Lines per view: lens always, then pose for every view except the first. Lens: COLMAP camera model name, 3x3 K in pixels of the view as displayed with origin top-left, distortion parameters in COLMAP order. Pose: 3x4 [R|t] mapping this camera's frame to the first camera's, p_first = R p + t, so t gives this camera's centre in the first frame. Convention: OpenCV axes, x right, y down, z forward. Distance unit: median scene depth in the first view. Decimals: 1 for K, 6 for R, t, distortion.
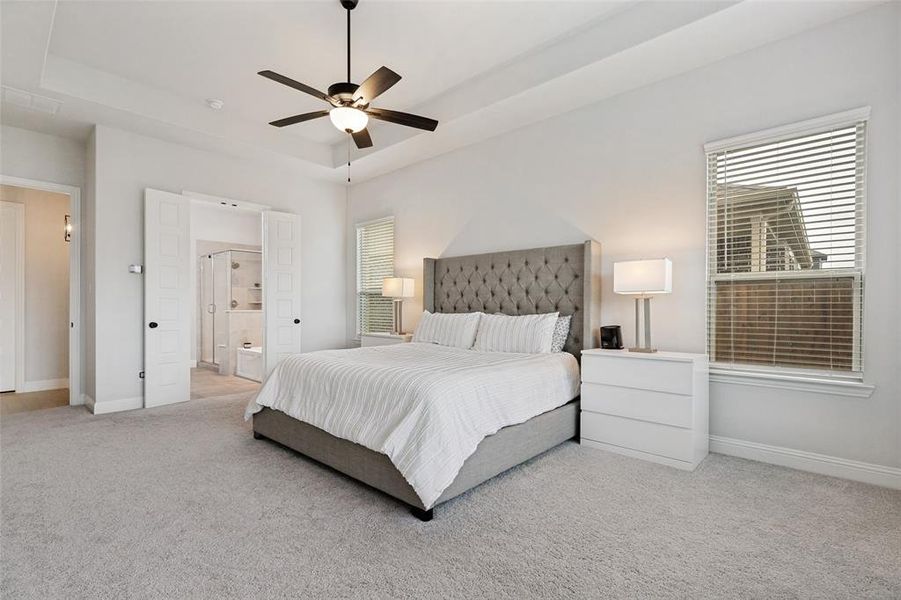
lens RADIAL K [[410.2, 0, 445.2], [0, 410.2, 303.3], [0, 0, 1]] dist [0.006044, -0.001484]
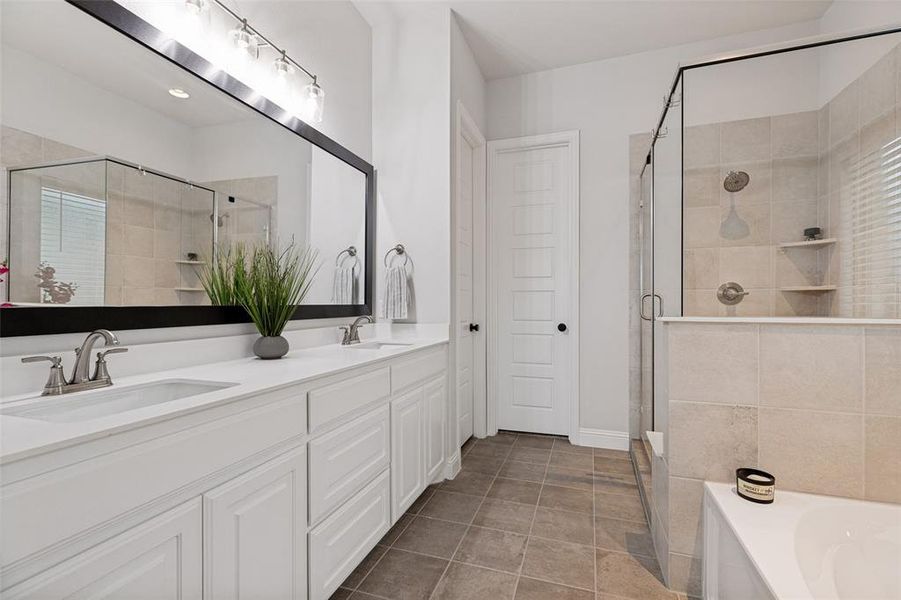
lens RADIAL K [[410.2, 0, 455.5], [0, 410.2, 300.3], [0, 0, 1]] dist [0.006044, -0.001484]
pose [[0.407283, 0.001252, -0.913301, -0.292753], [0.006486, 0.999970, 0.004263, 0.003132], [0.913279, -0.007660, 0.407262, 0.644207]]
